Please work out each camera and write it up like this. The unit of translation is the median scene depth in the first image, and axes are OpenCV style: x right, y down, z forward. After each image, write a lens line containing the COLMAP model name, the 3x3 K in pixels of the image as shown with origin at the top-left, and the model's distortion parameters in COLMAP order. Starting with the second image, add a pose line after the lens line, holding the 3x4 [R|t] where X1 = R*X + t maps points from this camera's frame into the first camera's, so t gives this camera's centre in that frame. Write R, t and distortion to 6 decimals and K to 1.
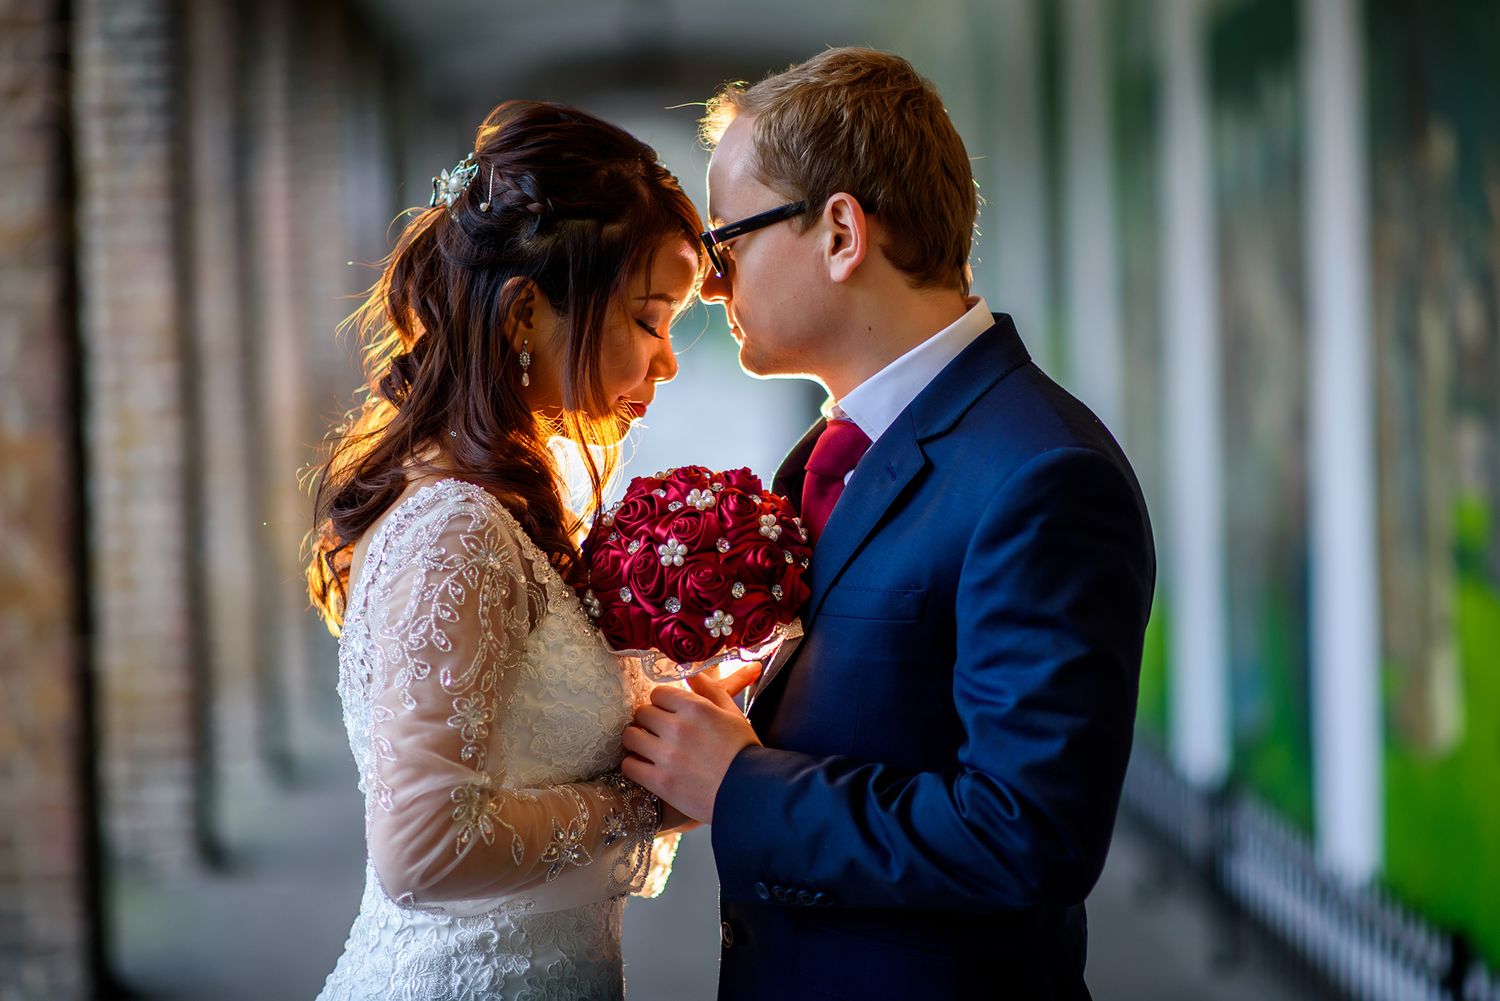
lens RADIAL K [[3900.6, 0, 750.0], [0, 3900.6, 500.5], [0, 0, 1]] dist [-0.374806, 0.198382]
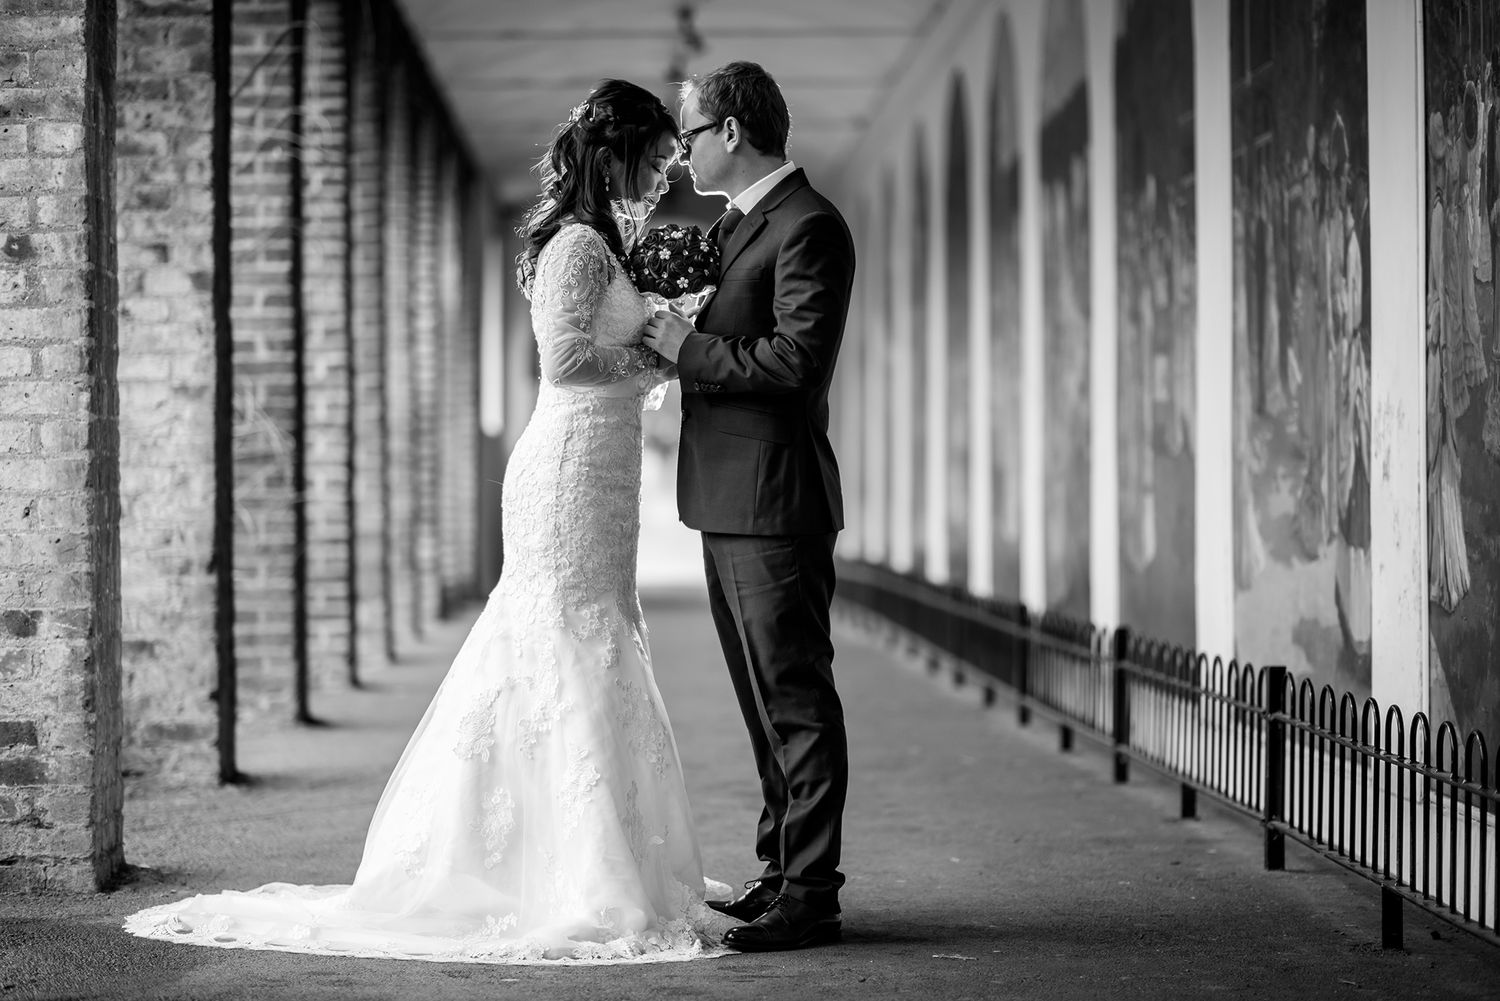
lens RADIAL K [[3709.4, 0, 750.0], [0, 3709.4, 500.5], [0, 0, 1]] dist [-0.039979, -0.427012]
pose [[0.999706, 0.023592, -0.005532, 0.052378], [-0.023809, 0.998784, -0.043176, 0.275346], [0.004506, 0.043295, 0.999052, -1.399041]]
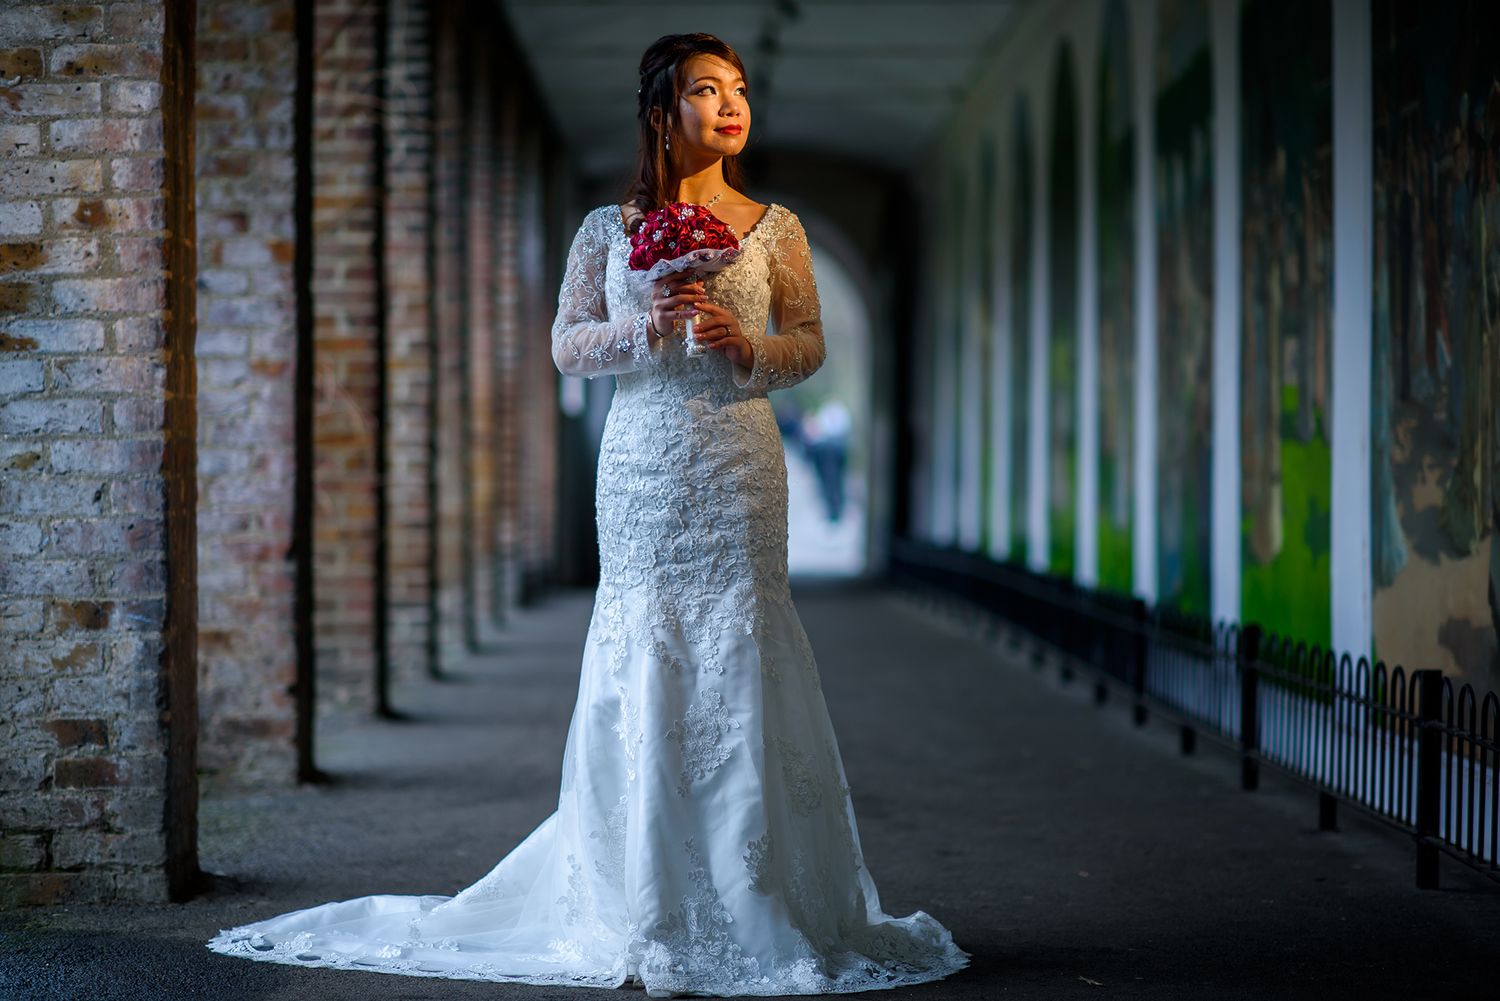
lens RADIAL K [[3805.4, 0, 750.0], [0, 3805.4, 500.5], [0, 0, 1]] dist [-0.035187, -0.666076]
pose [[0.999162, 0.030745, -0.027013, 0.029403], [-0.031764, 0.998769, -0.038104, 0.268626], [0.025808, 0.038930, 0.998909, -1.301733]]
